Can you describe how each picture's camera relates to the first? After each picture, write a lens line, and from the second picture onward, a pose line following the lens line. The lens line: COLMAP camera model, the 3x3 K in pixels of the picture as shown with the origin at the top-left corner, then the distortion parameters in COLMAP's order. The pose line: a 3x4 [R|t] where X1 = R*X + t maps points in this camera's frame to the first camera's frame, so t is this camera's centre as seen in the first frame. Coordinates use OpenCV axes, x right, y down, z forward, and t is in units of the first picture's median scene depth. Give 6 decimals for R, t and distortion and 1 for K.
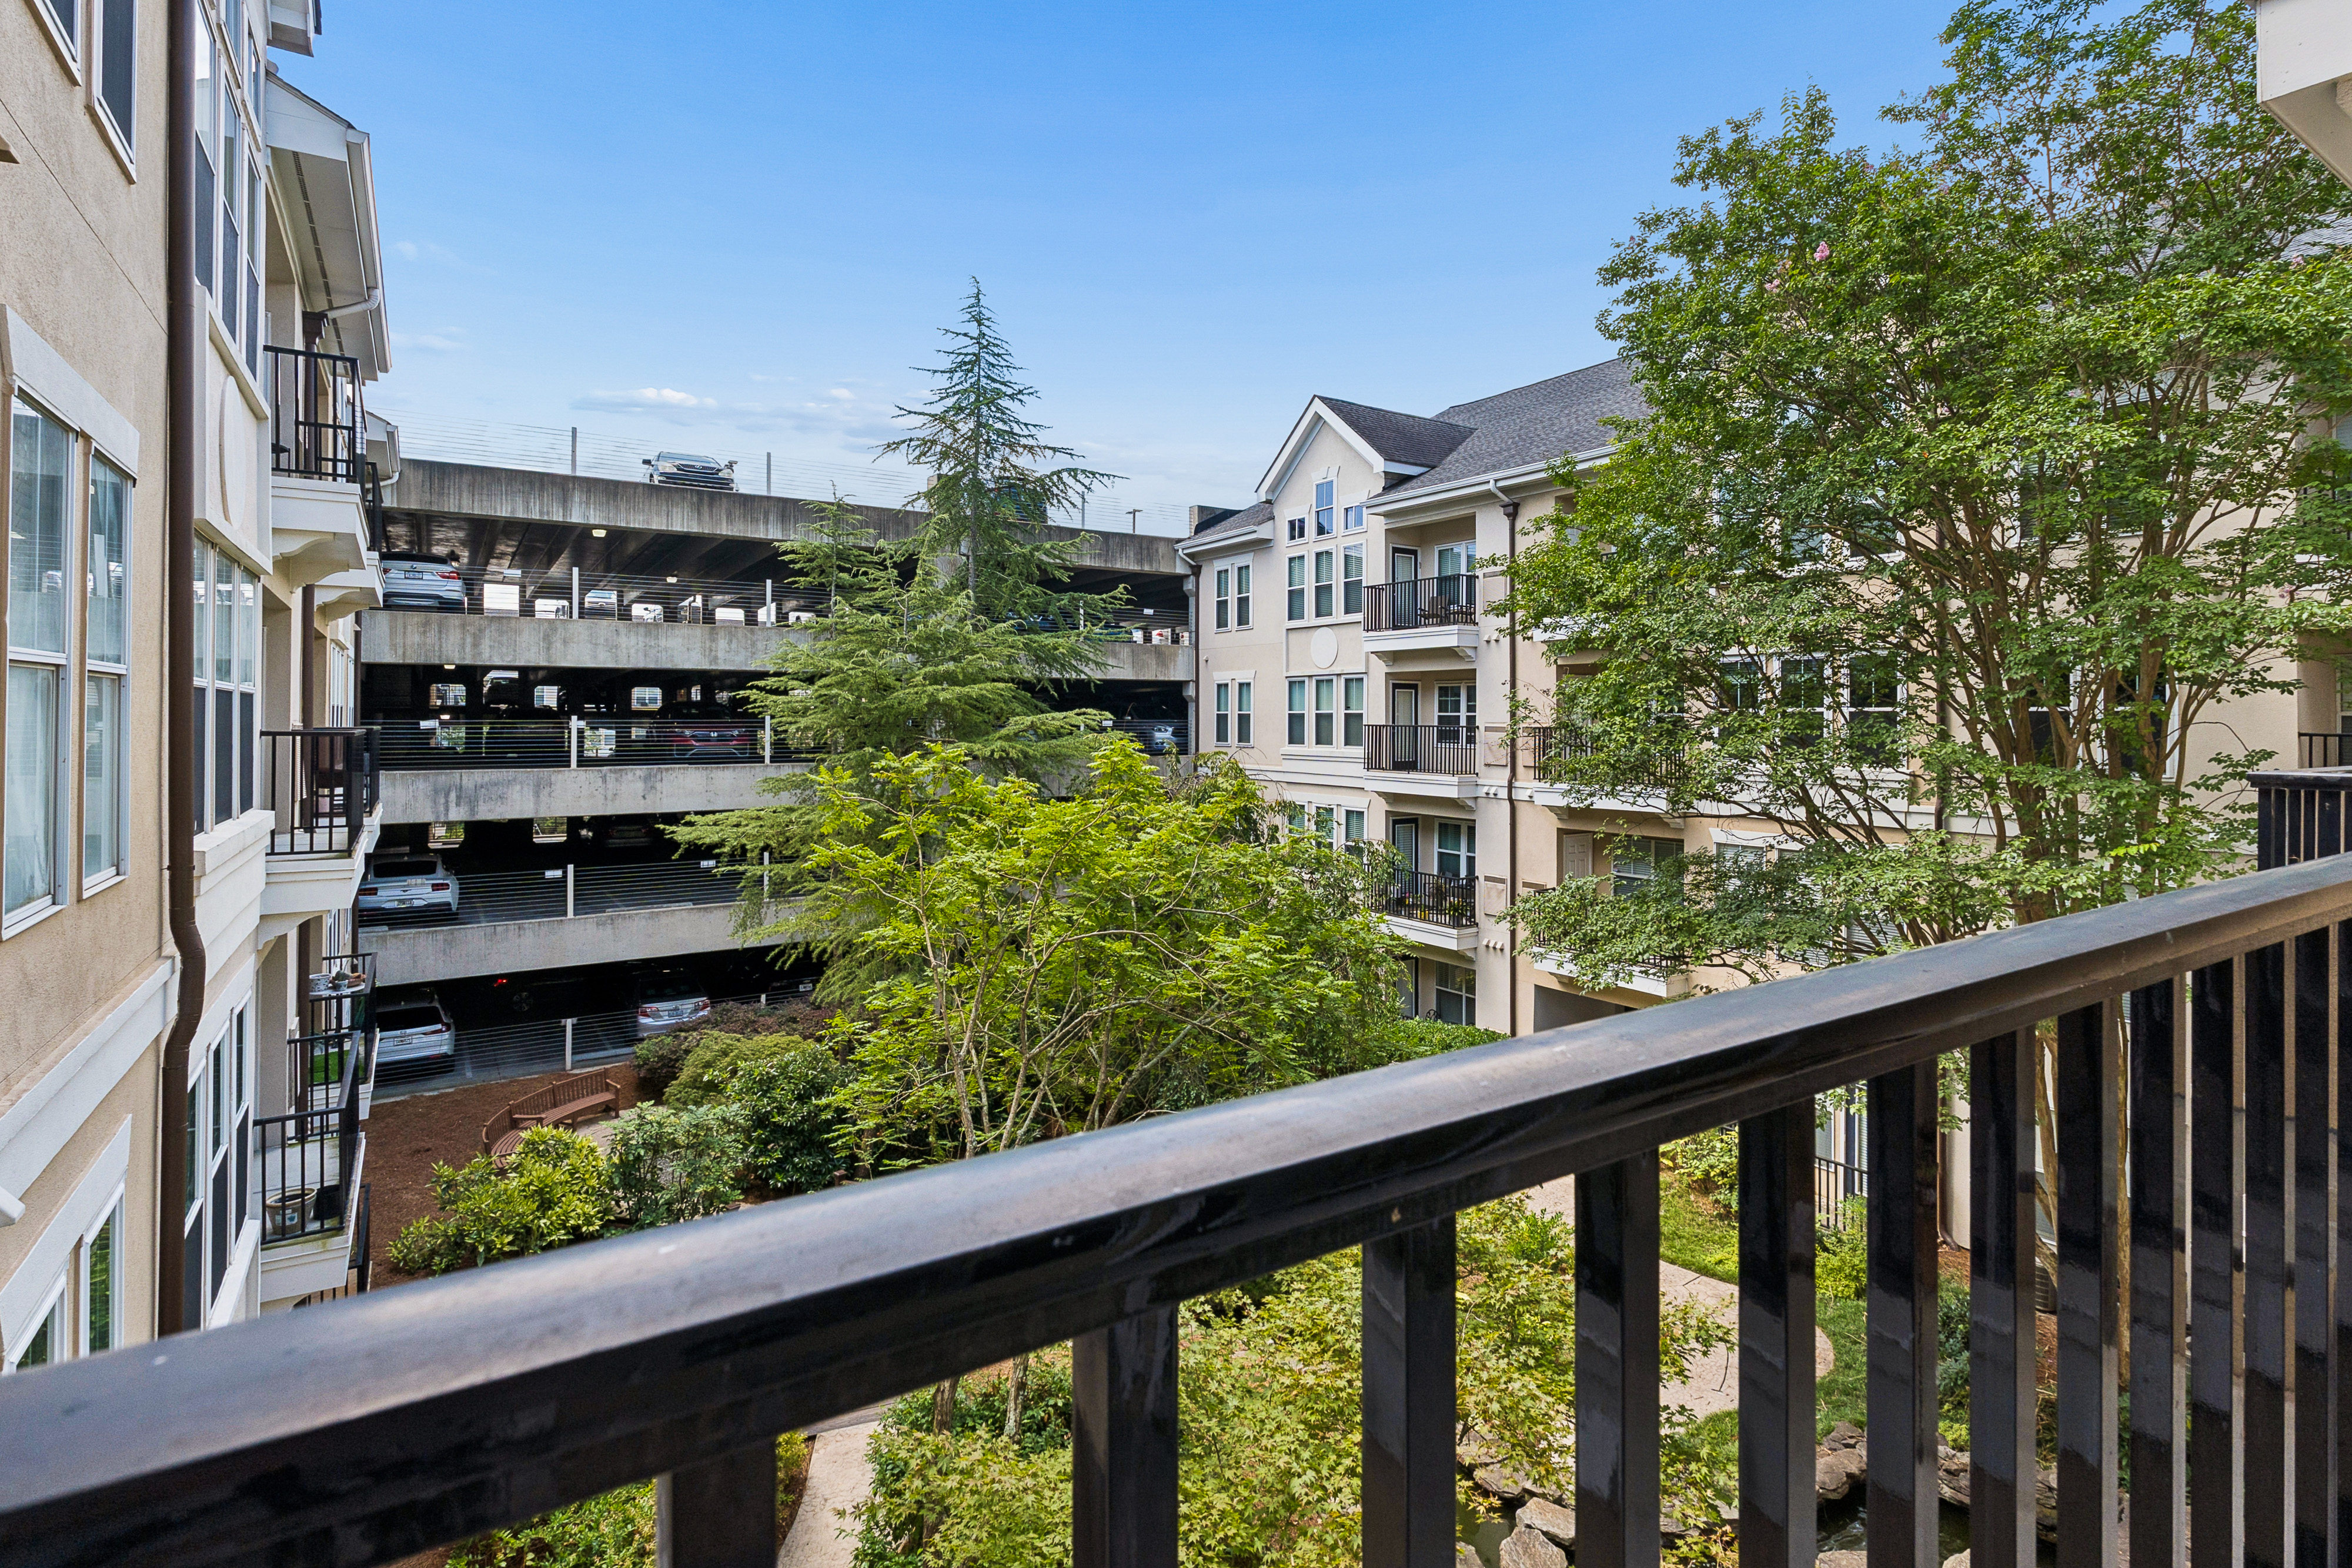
lens RADIAL K [[1135.9, 0, 1182.4], [0, 1135.9, 711.3], [0, 0, 1]] dist [-0.001988, 0.001379]
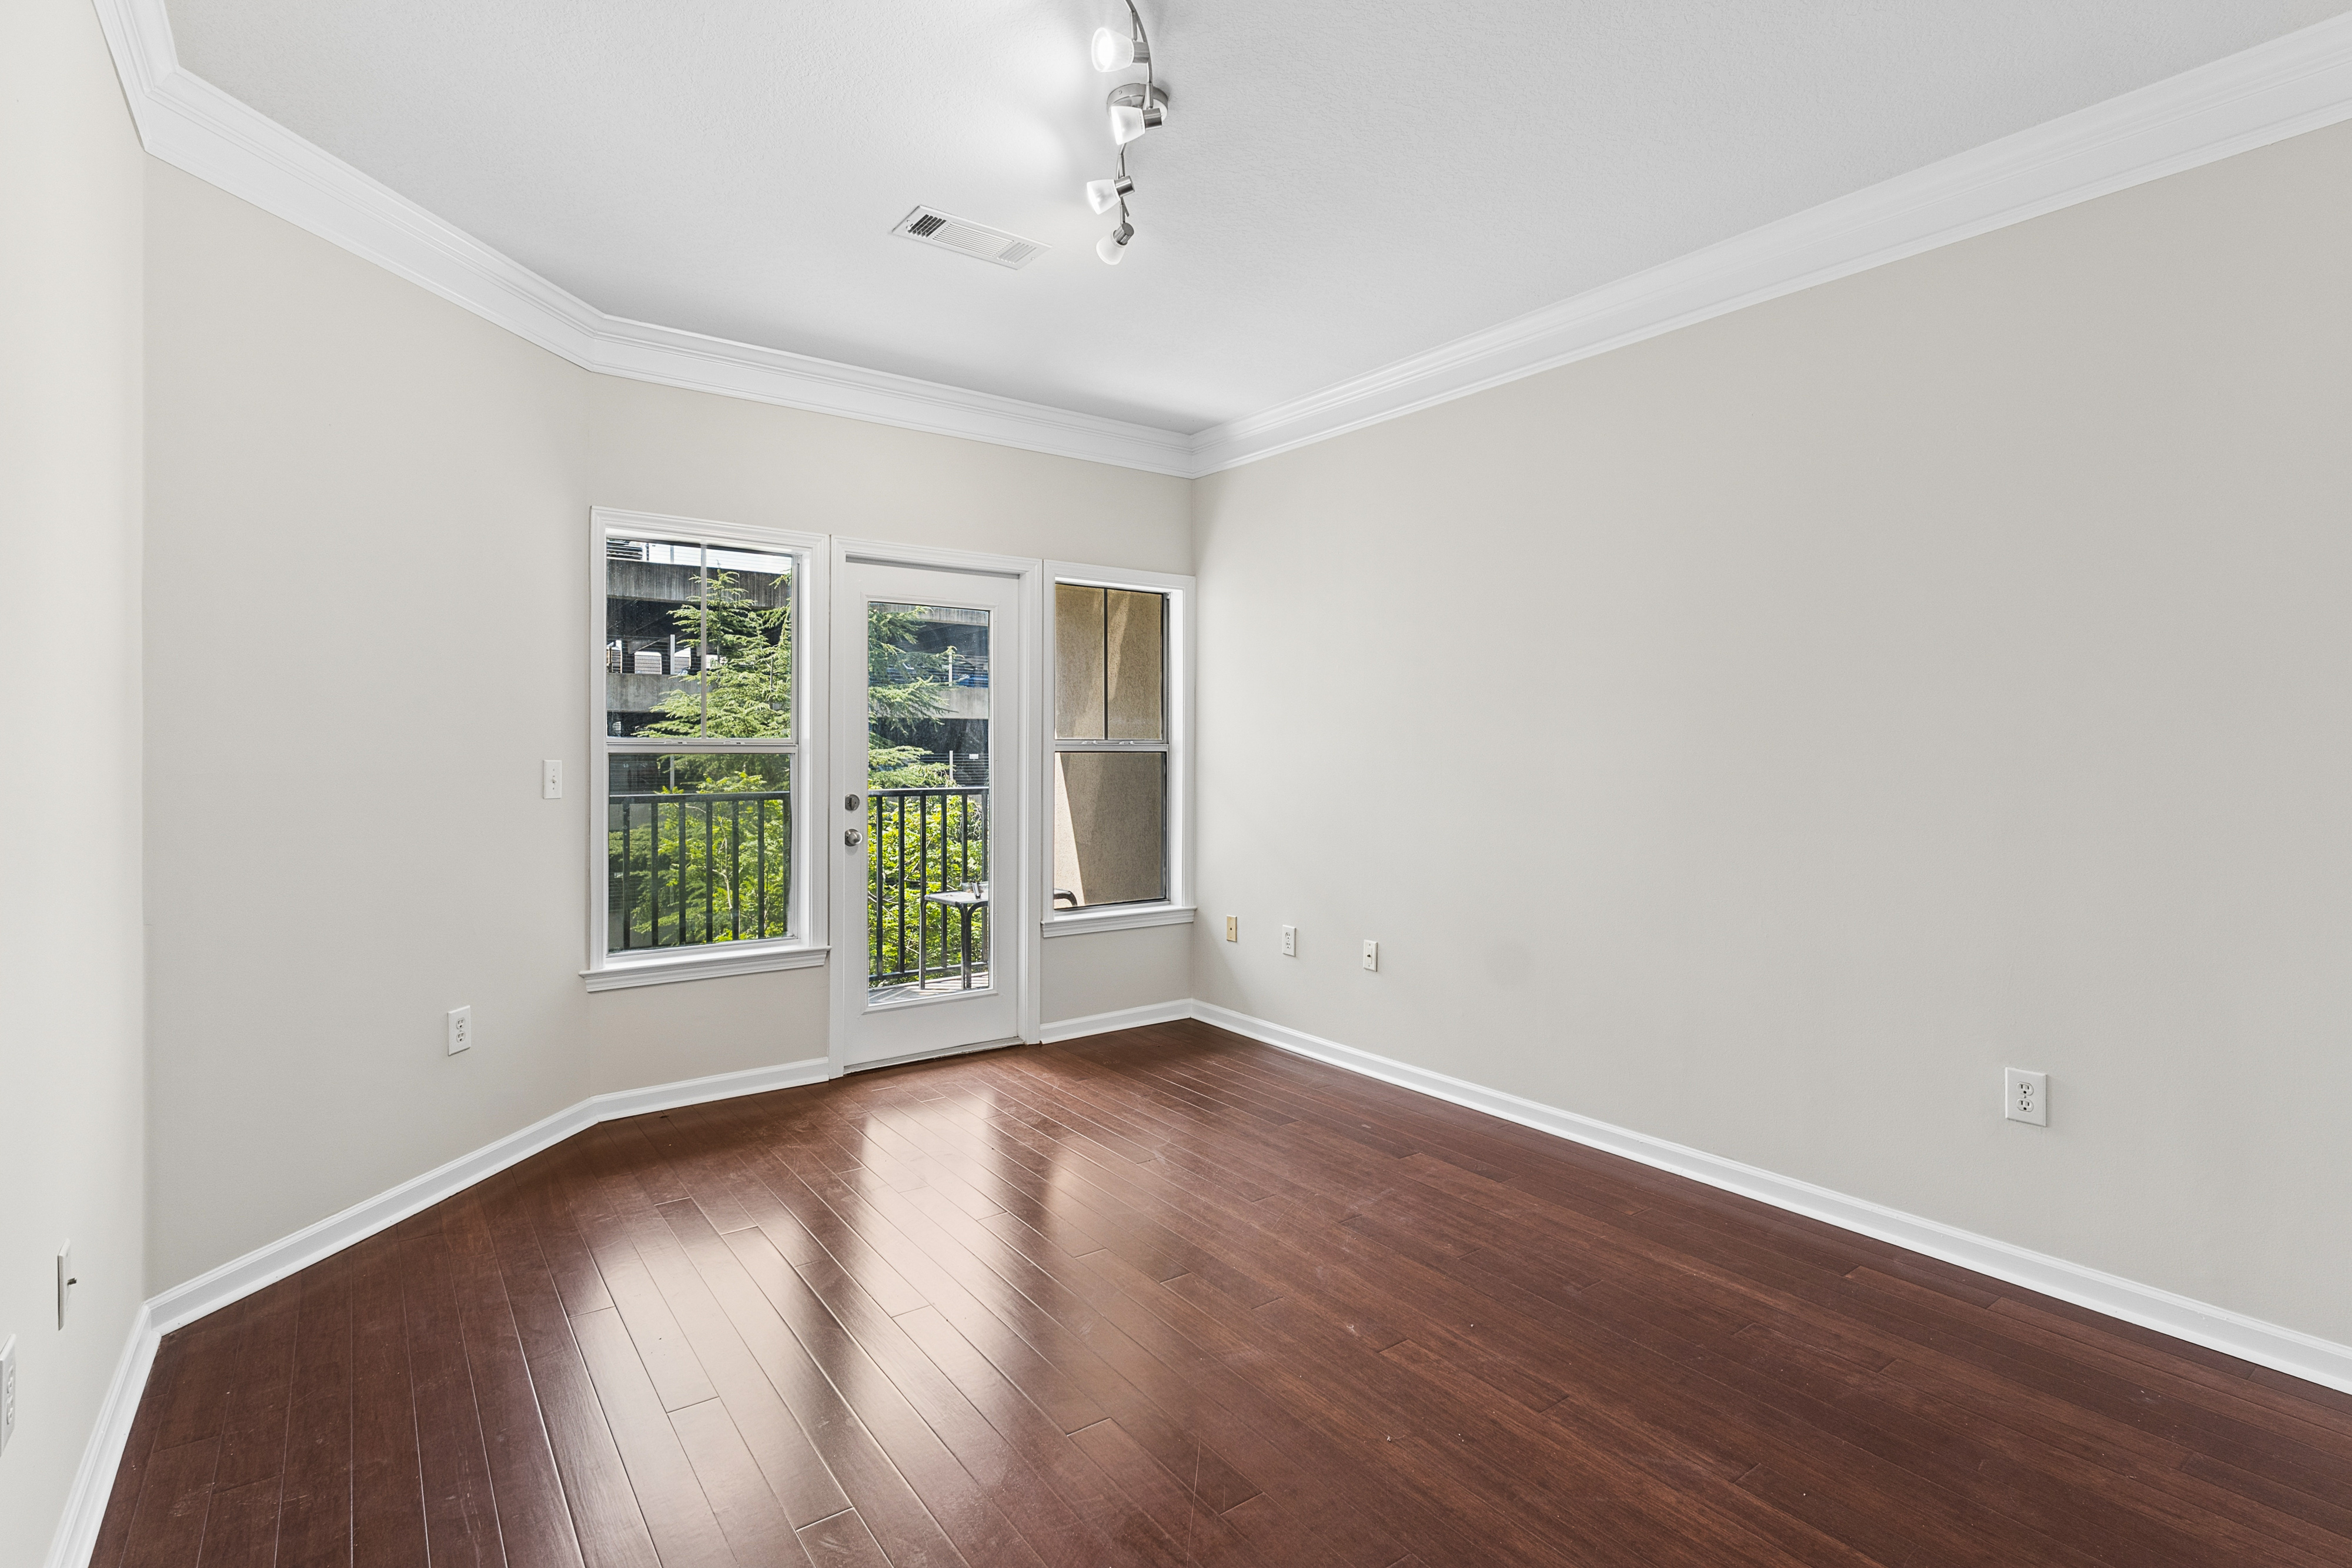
lens RADIAL K [[1135.9, 0, 1180.7], [0, 1135.9, 747.7], [0, 0, 1]] dist [-0.001988, 0.001379]
pose [[0.998953, 0.000886, 0.045737, 0.223032], [-0.001083, 0.999990, 0.004274, -0.009044], [-0.045733, -0.004319, 0.998944, -0.413879]]
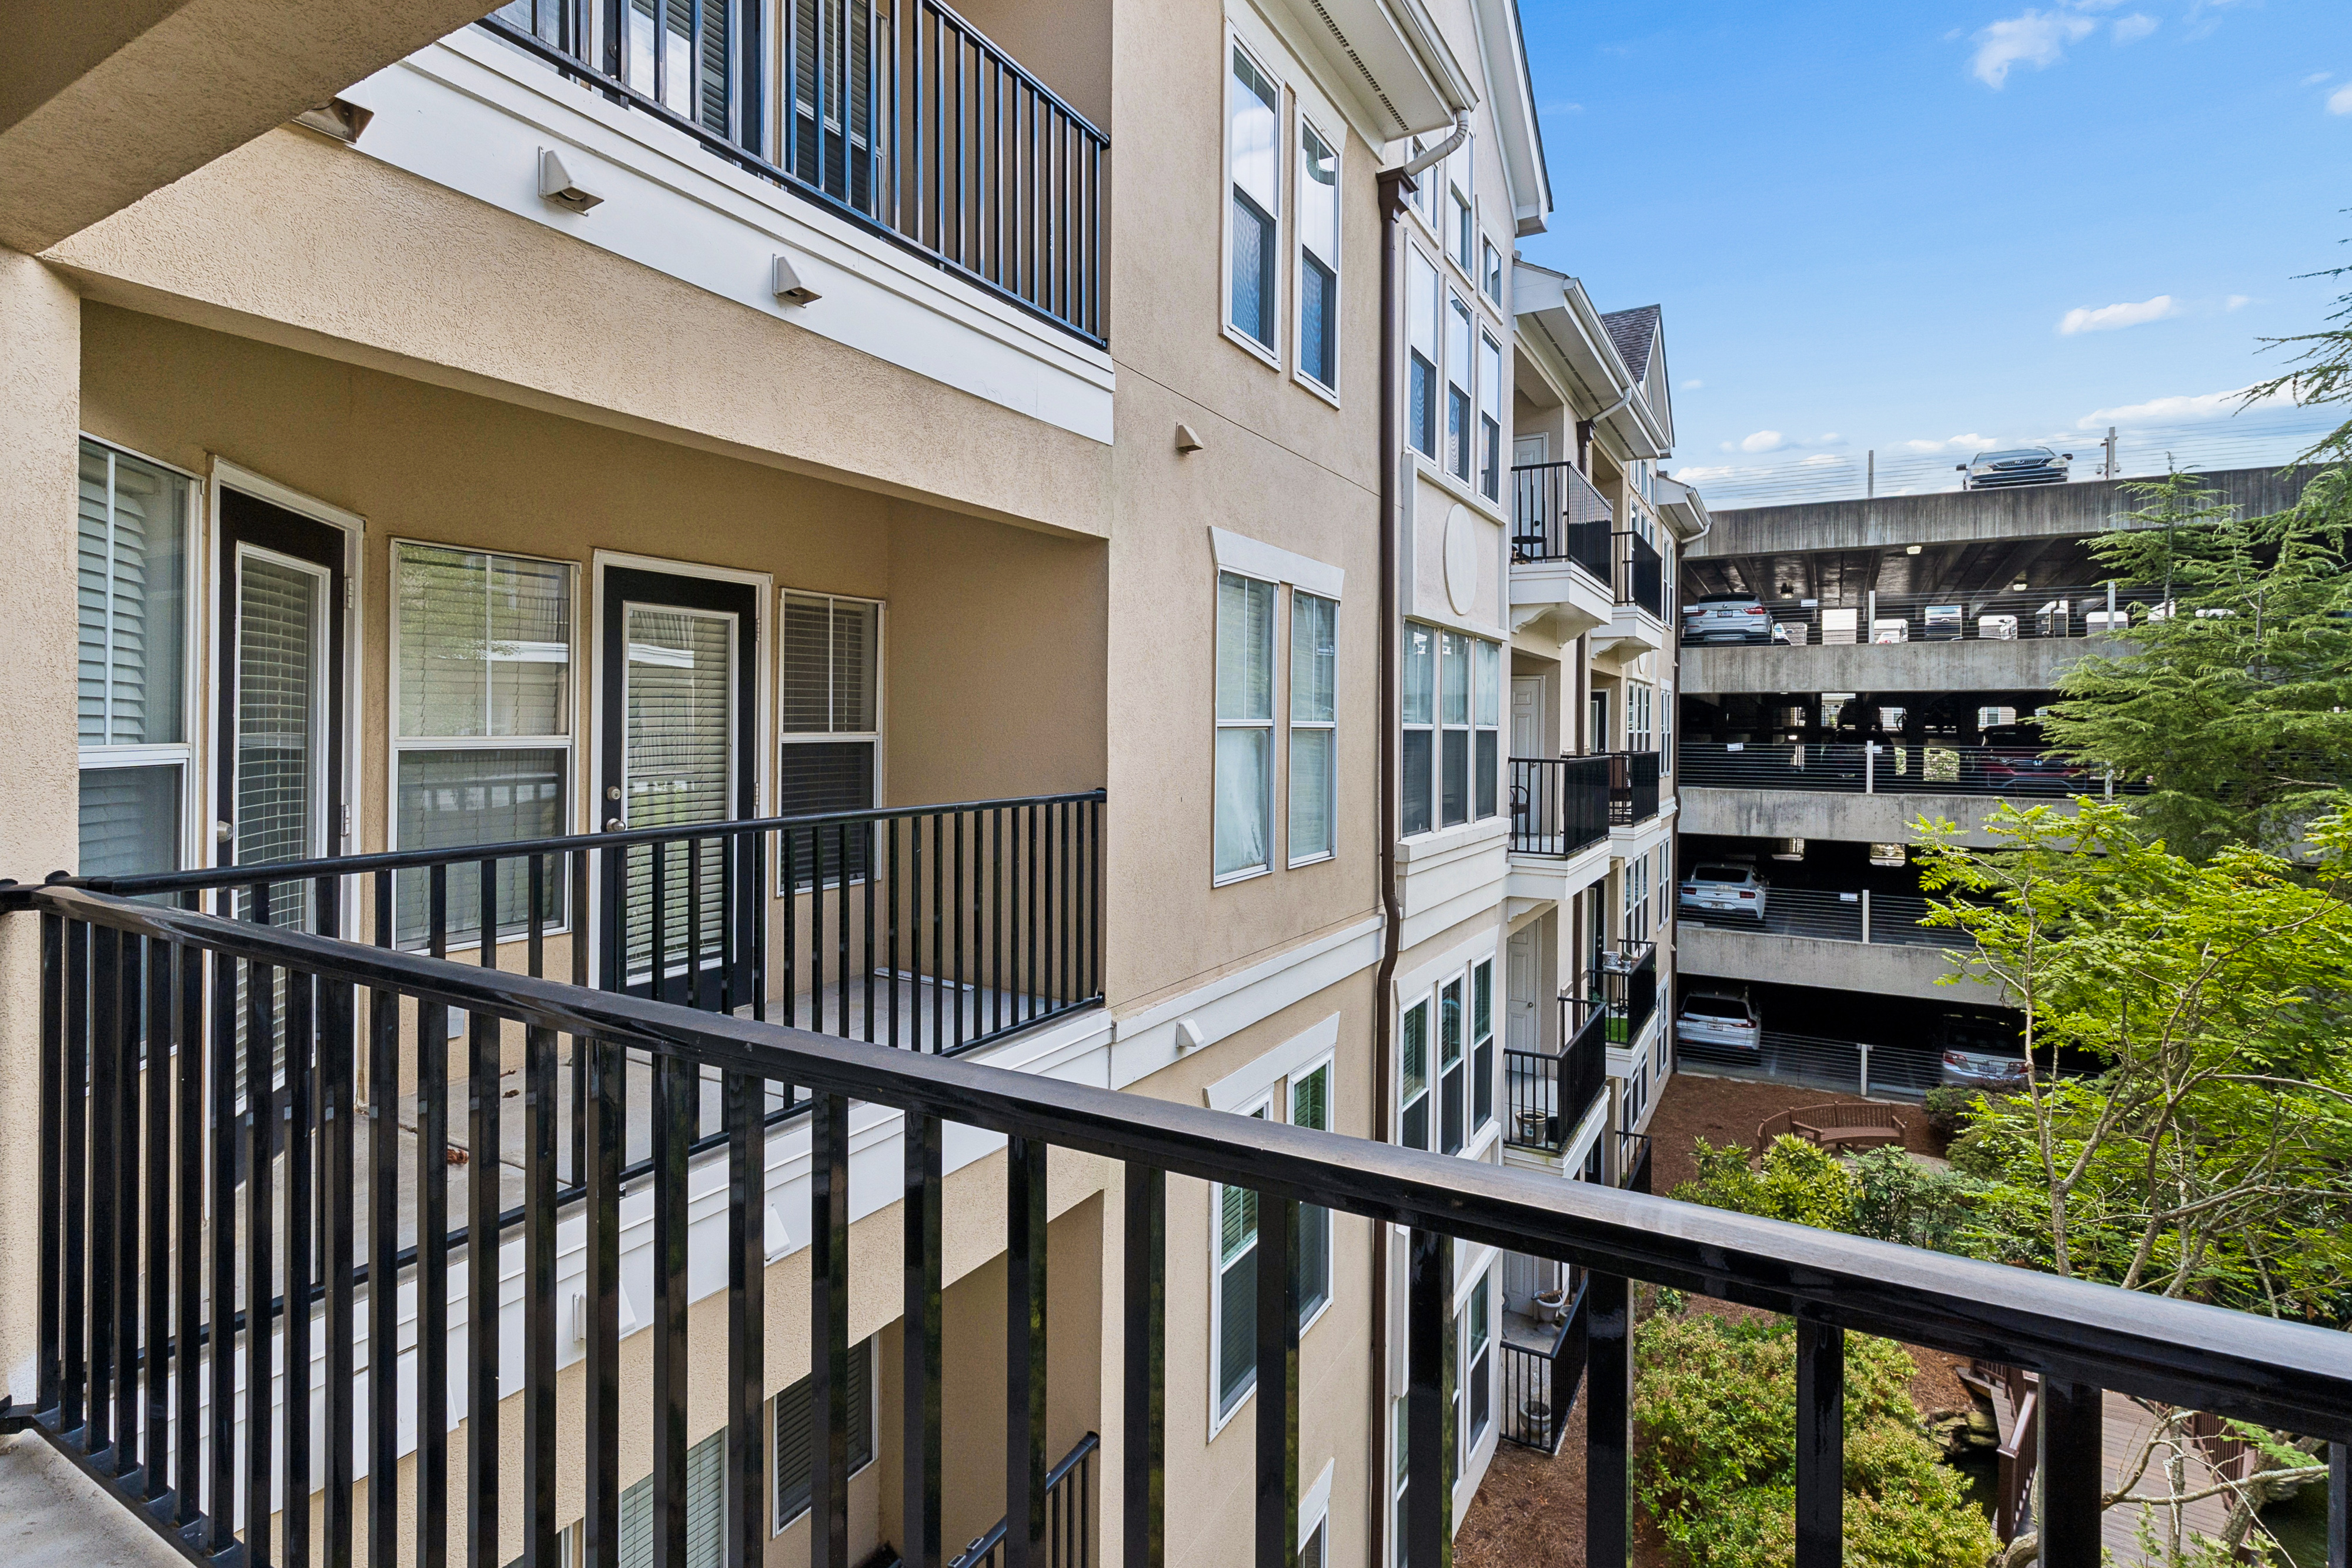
lens RADIAL K [[1135.9, 0, 1203.2], [0, 1135.9, 736.1], [0, 0, 1]] dist [-0.001988, 0.001379]
pose [[0.454064, 0.009286, -0.890921, 0.156793], [-0.002590, 0.999955, 0.009103, -0.014614], [0.890965, -0.001826, 0.454068, 0.056599]]
